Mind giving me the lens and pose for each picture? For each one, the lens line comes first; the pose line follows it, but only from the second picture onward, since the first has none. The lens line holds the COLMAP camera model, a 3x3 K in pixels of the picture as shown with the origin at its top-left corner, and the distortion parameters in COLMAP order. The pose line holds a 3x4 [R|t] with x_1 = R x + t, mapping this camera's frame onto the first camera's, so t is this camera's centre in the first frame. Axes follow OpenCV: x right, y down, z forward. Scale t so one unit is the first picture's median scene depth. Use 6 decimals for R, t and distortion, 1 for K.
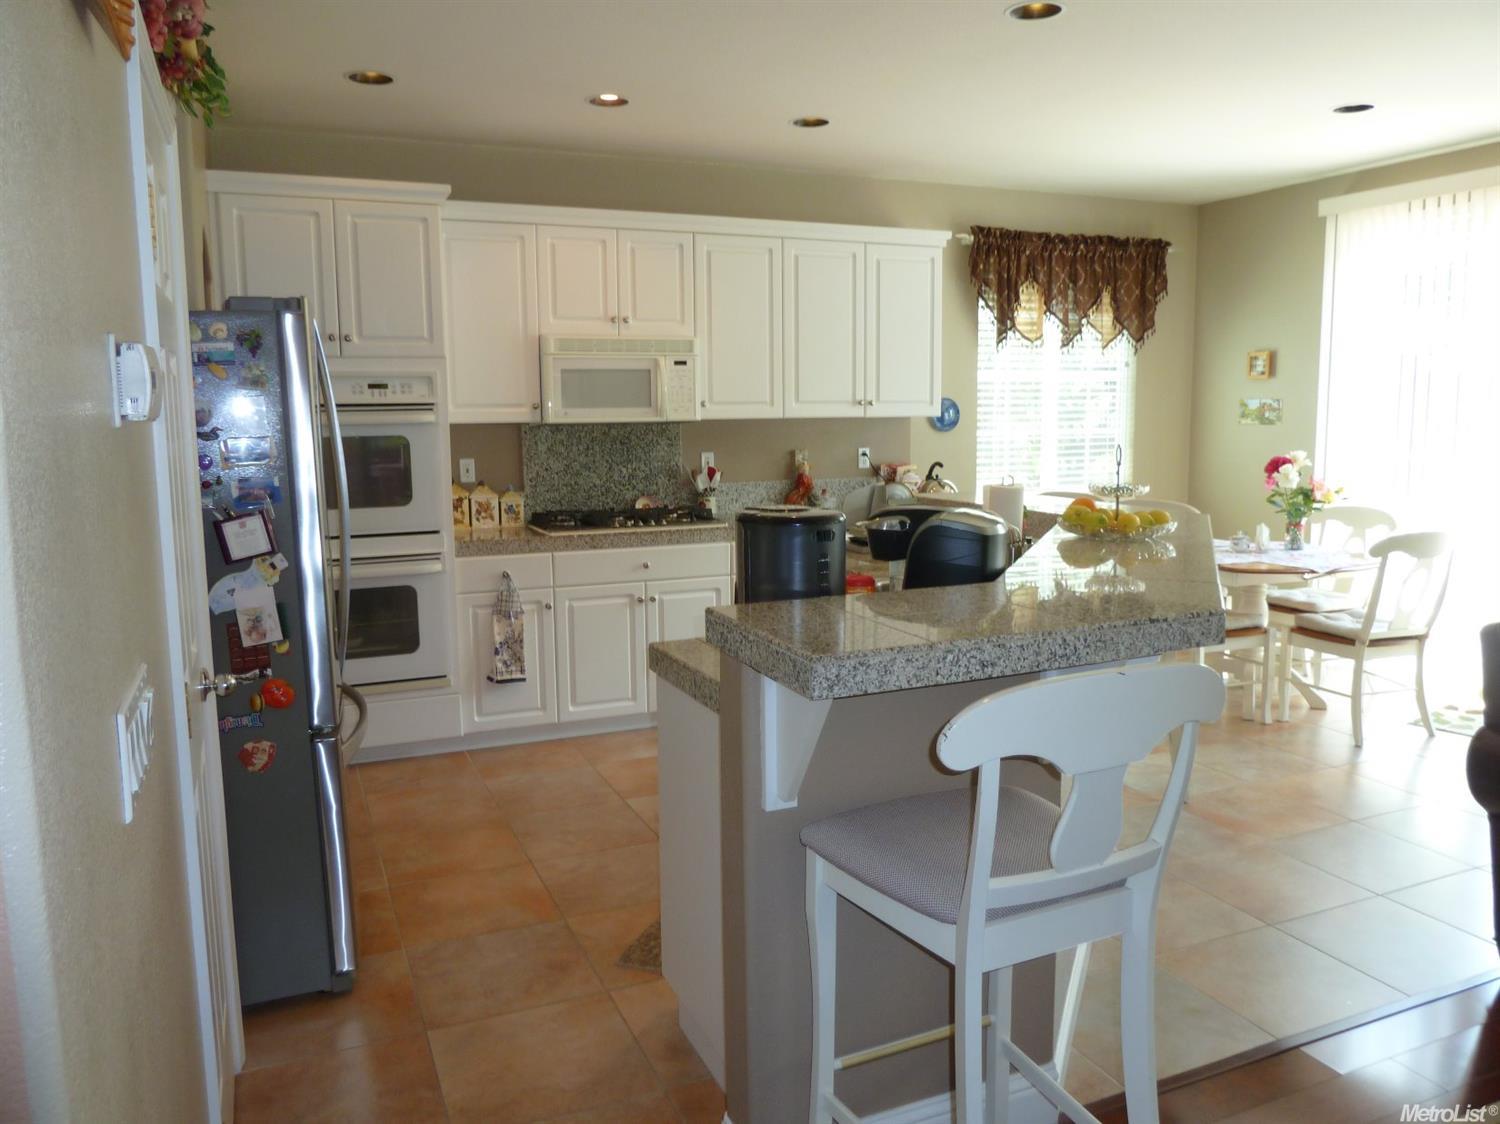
lens RADIAL K [[1125.6, 0, 749.7], [0, 1125.6, 559.4], [0, 0, 1]] dist [-0.057293, -0.011960]
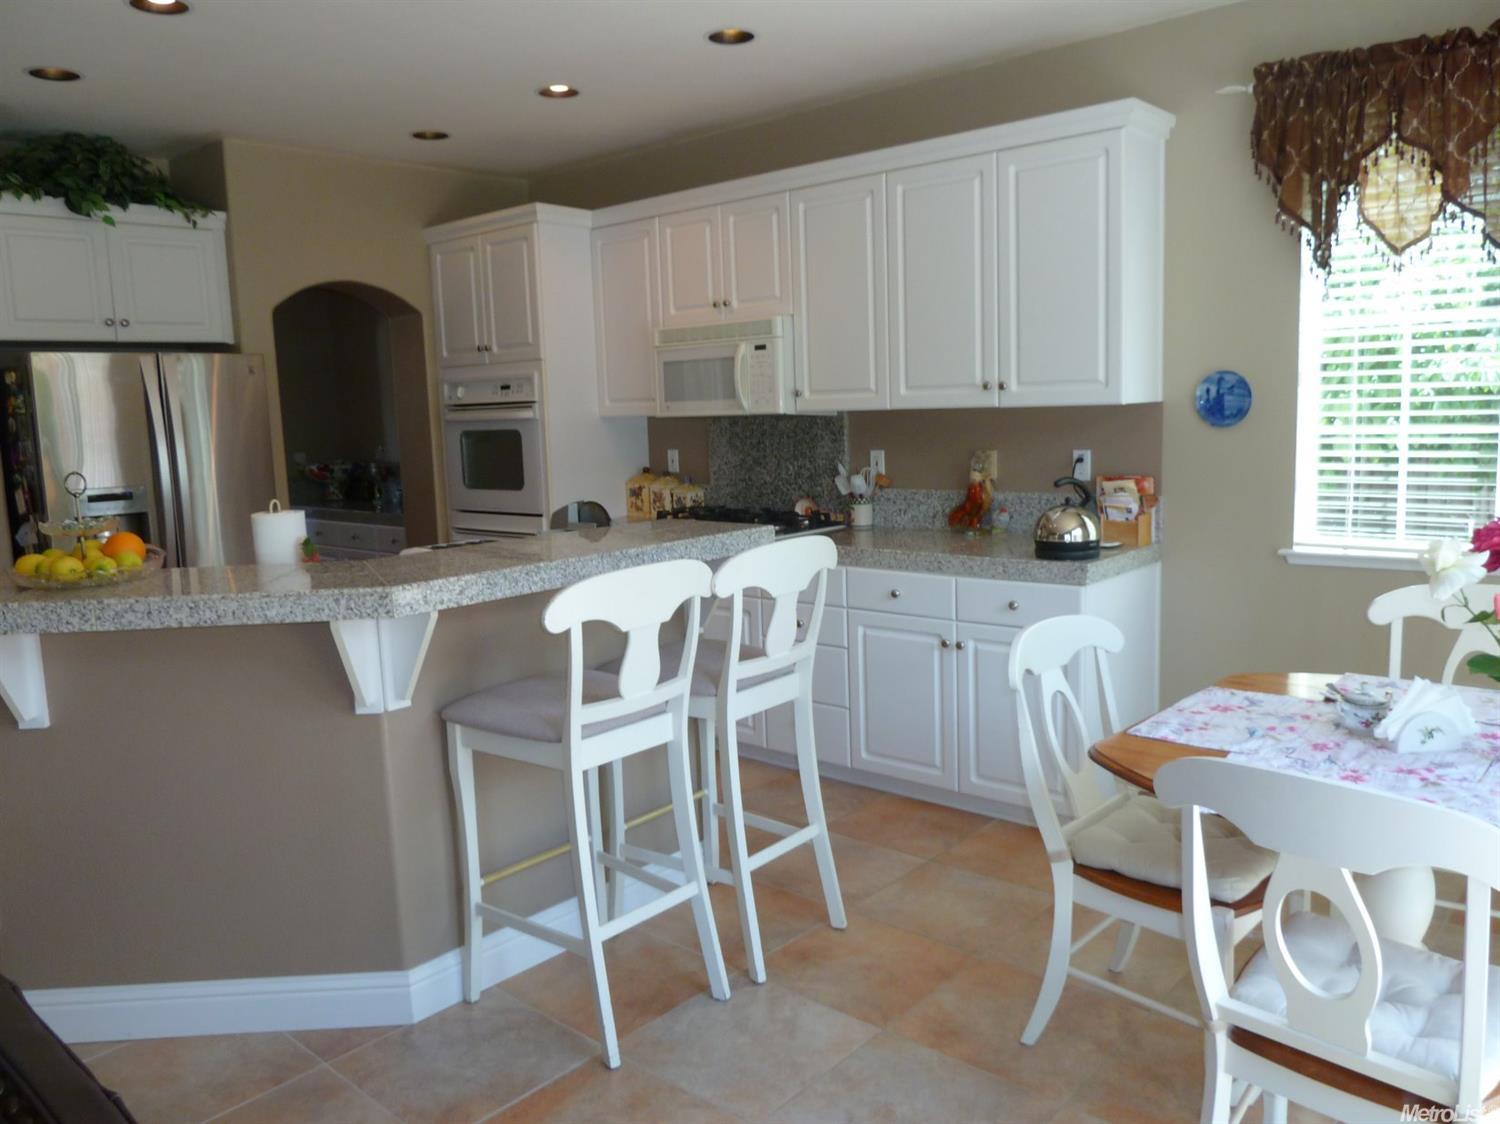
lens RADIAL K [[1125.6, 0, 750.1], [0, 1125.6, 560.2], [0, 0, 1]] dist [-0.057293, -0.011960]
pose [[0.407904, 0.120603, -0.905024, 0.720968], [-0.091955, 0.991624, 0.090698, -0.087572], [0.908382, 0.046226, 0.415578, 0.623938]]
